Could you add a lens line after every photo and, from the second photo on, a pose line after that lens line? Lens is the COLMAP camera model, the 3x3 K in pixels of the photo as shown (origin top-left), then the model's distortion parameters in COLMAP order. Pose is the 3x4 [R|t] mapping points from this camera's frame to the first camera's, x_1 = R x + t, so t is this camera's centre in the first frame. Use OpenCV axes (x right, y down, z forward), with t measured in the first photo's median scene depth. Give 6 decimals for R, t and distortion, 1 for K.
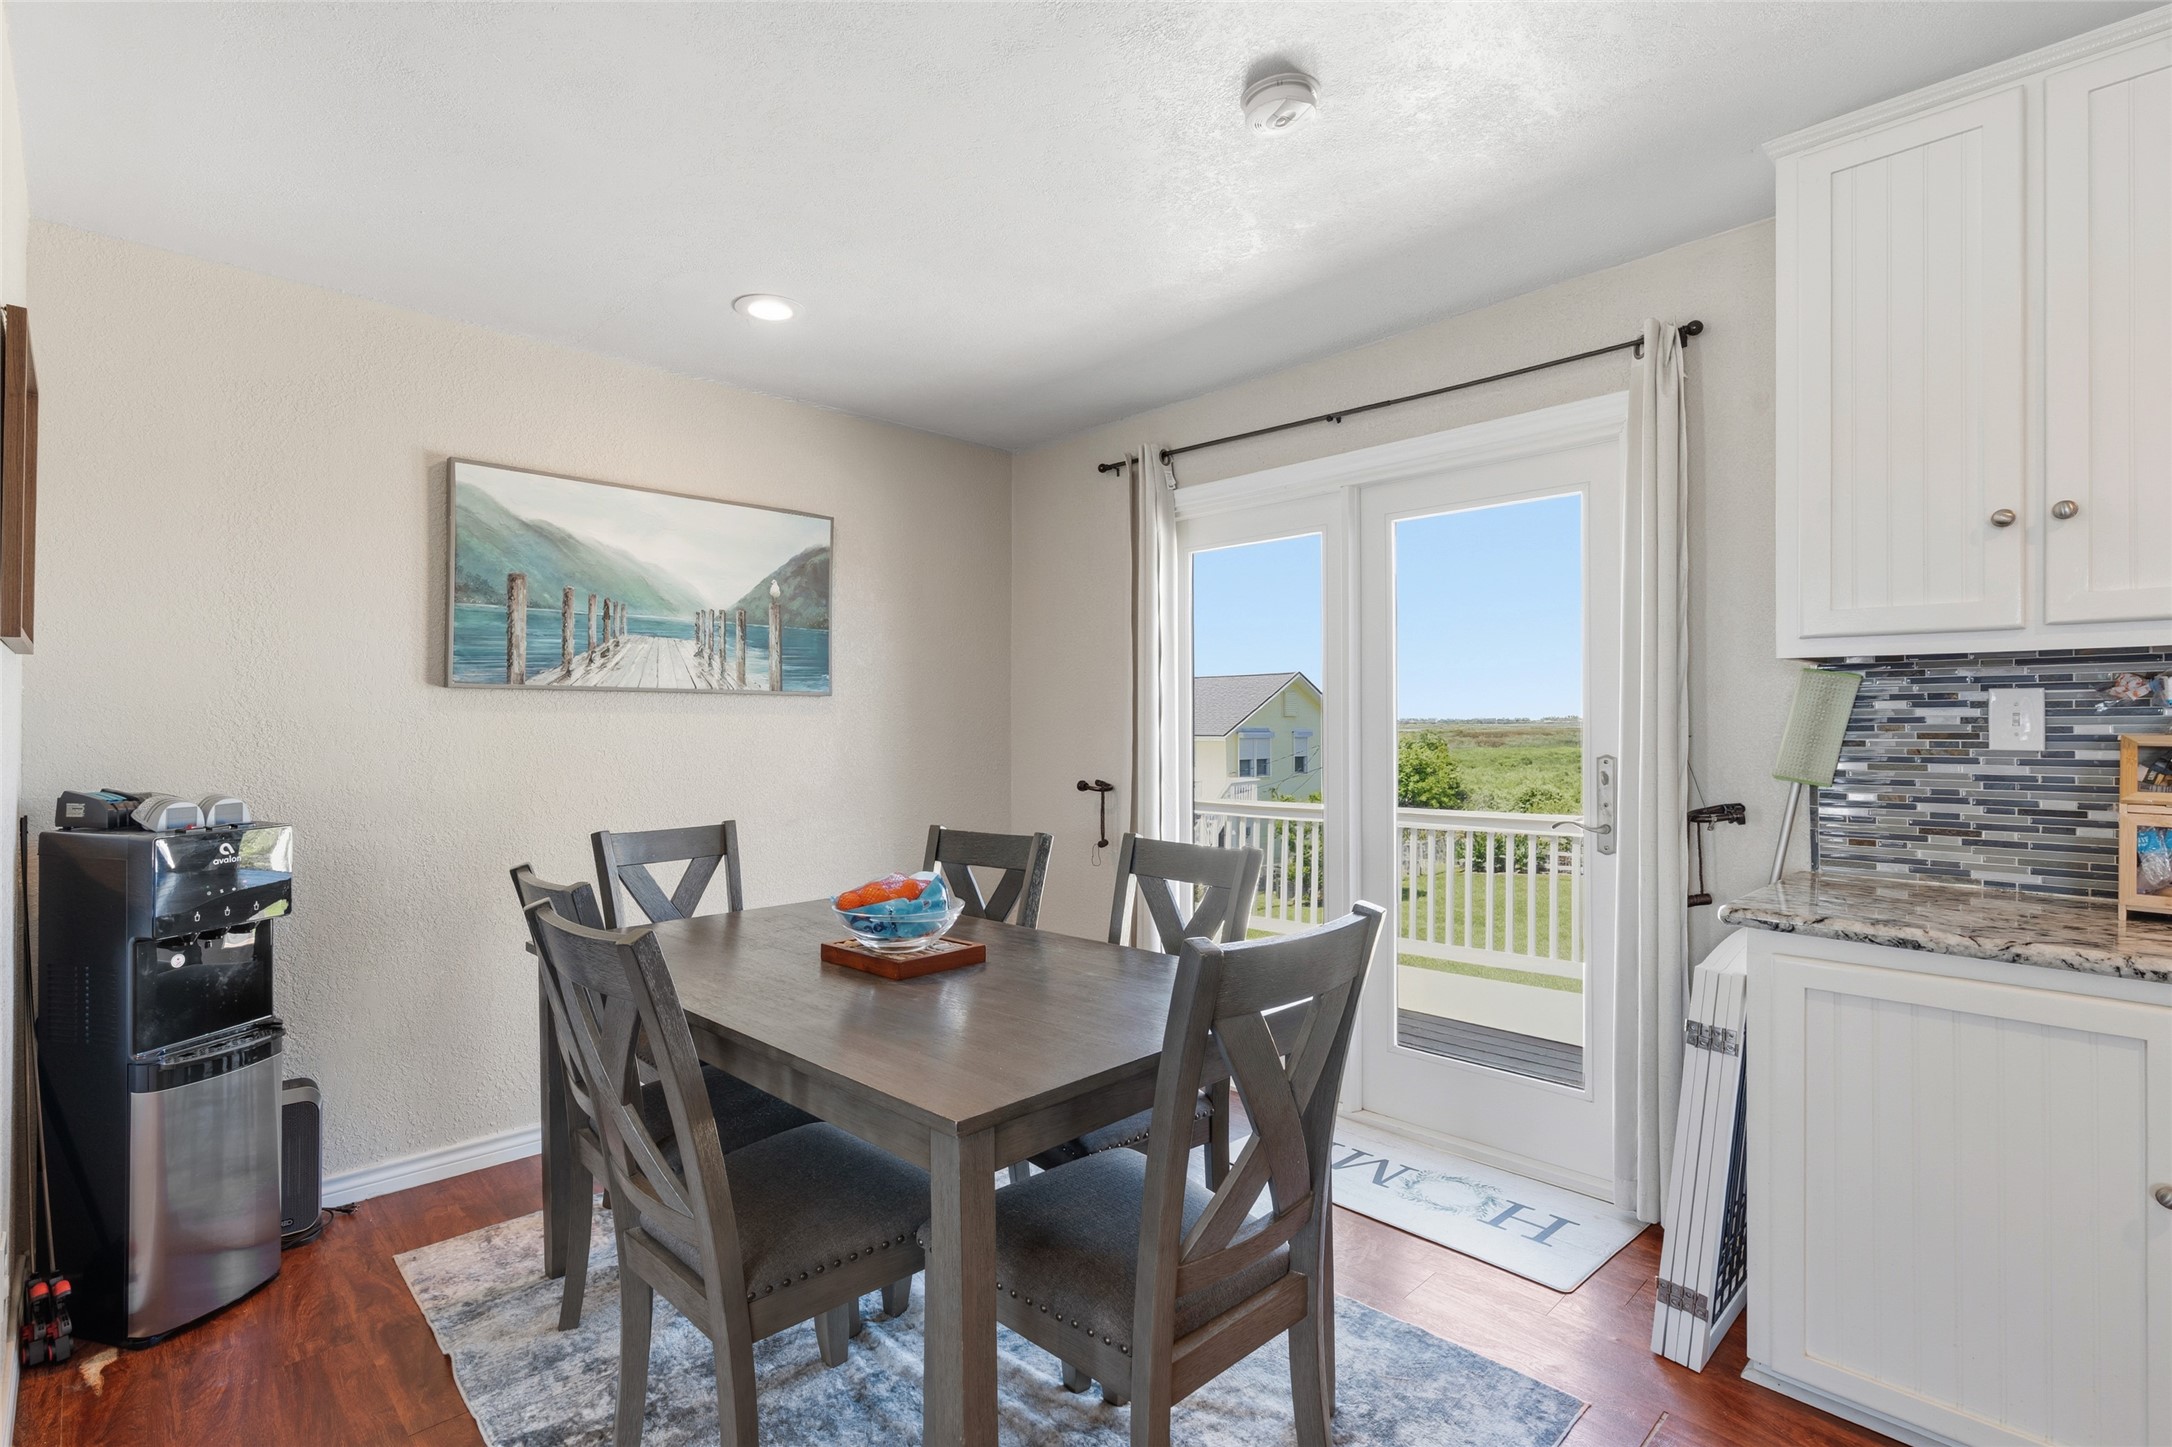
lens RADIAL K [[1065.1, 0, 1081.0], [0, 1065.1, 729.7], [0, 0, 1]] dist [-0.003436, -0.000246]
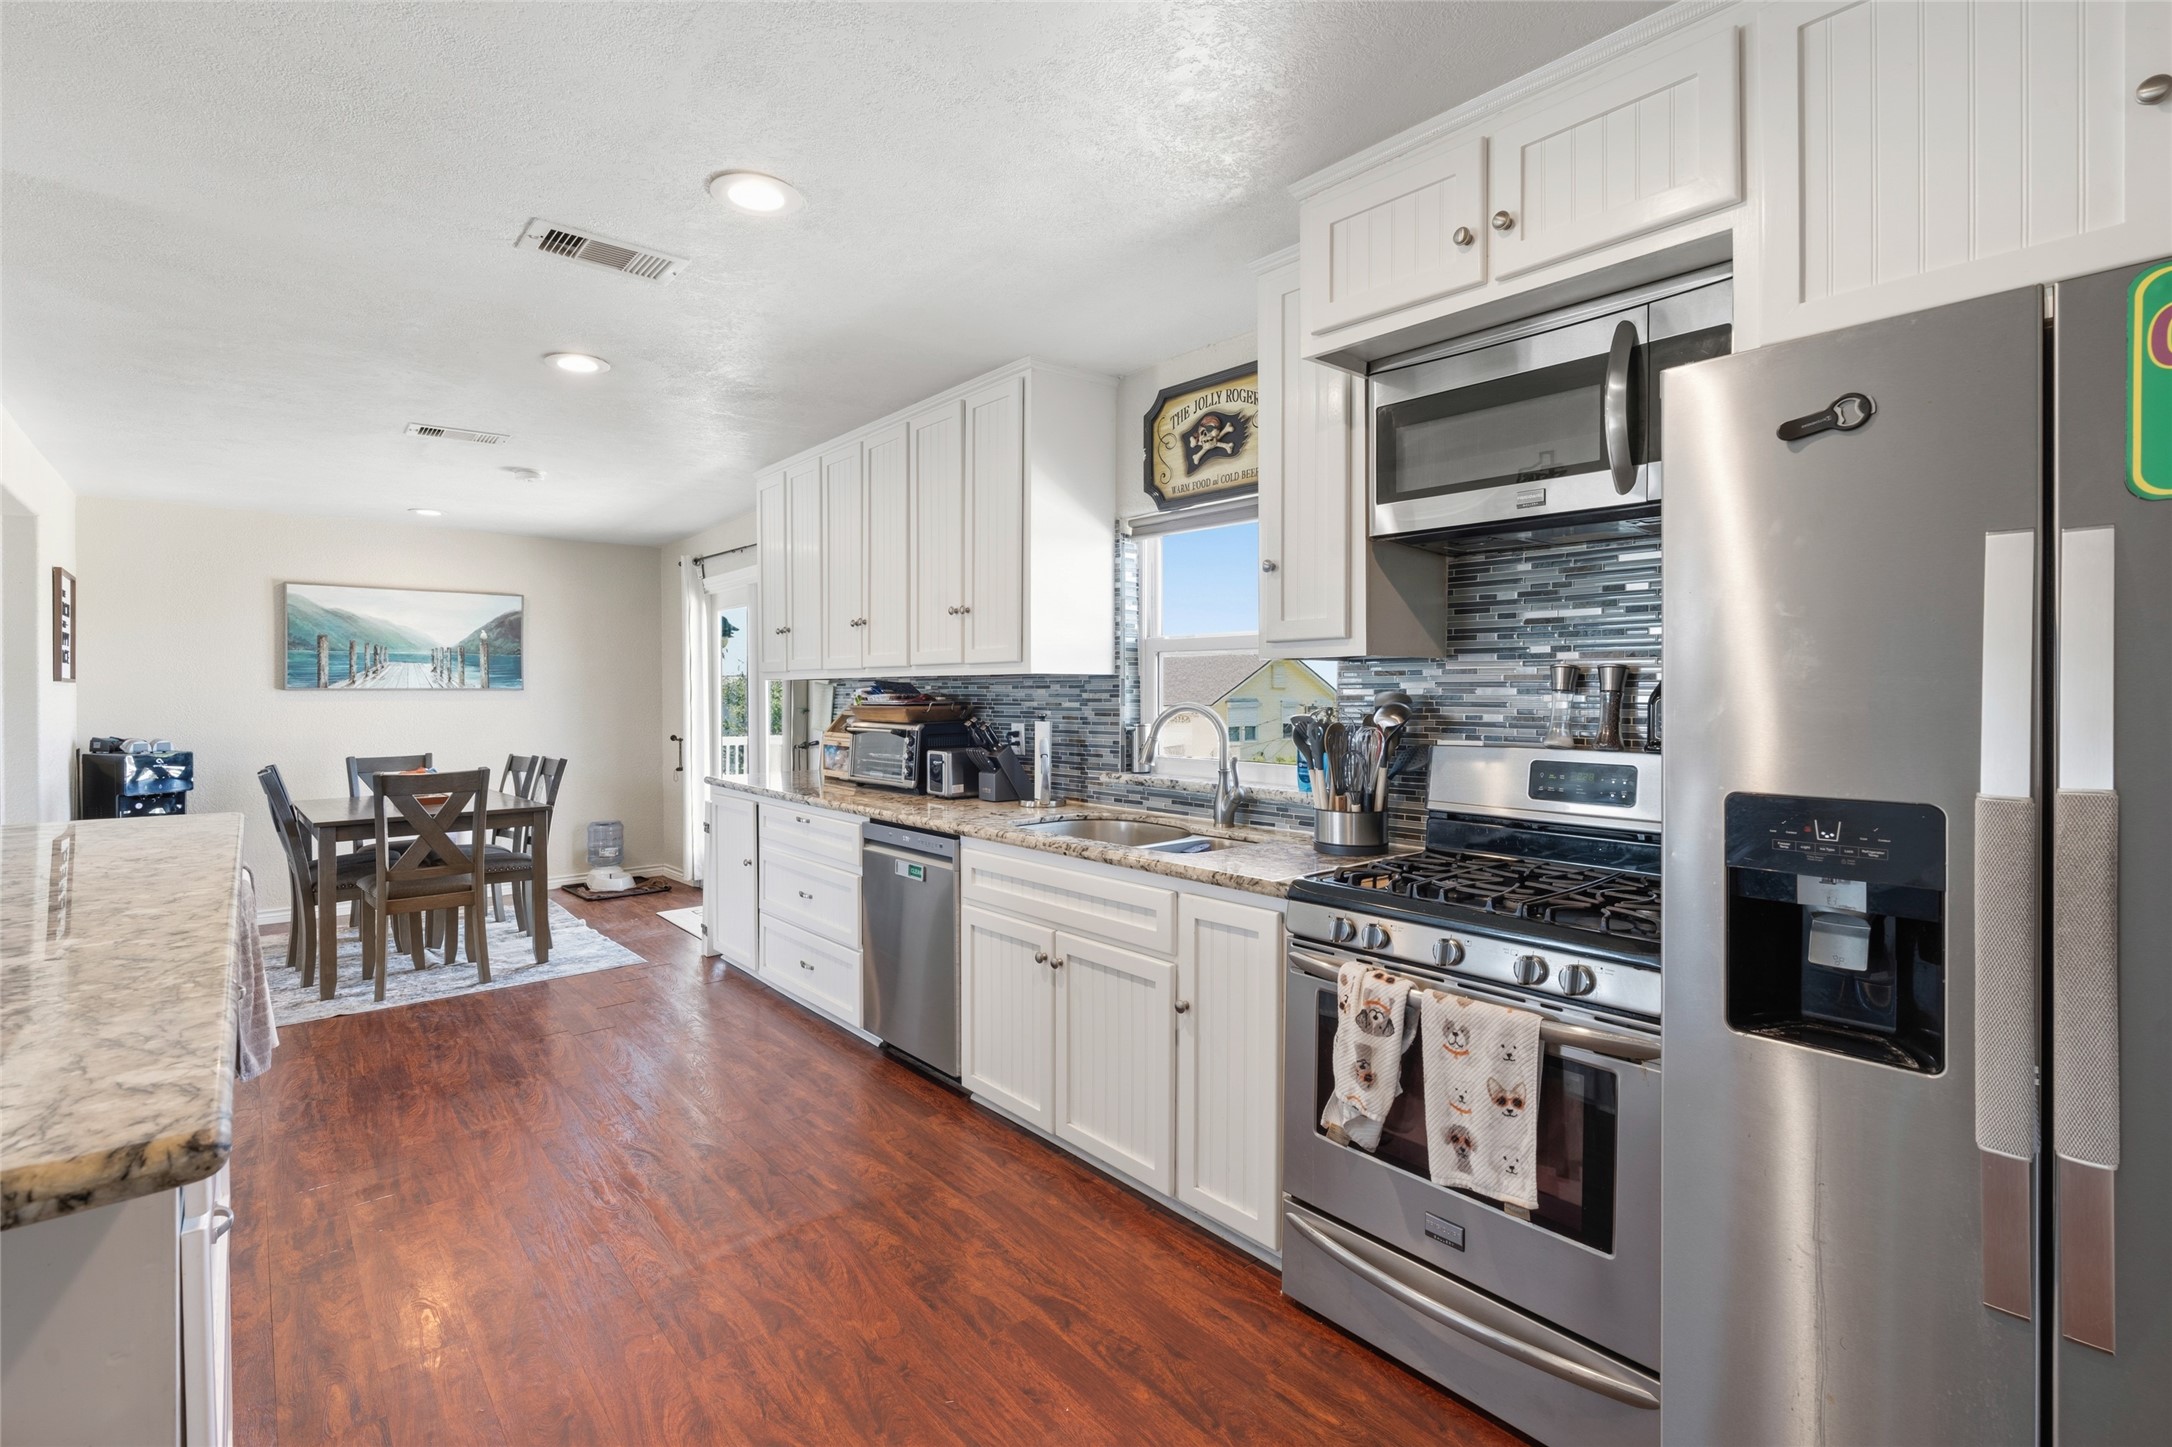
lens RADIAL K [[966.3, 0, 1090.2], [0, 966.3, 712.9], [0, 0, 1]] dist [0.003373, 0.000278]
pose [[0.999880, -0.006591, -0.014021, 0.920487], [0.006761, 0.999903, 0.012142, -0.006777], [0.013939, -0.012236, 0.999828, -0.806577]]
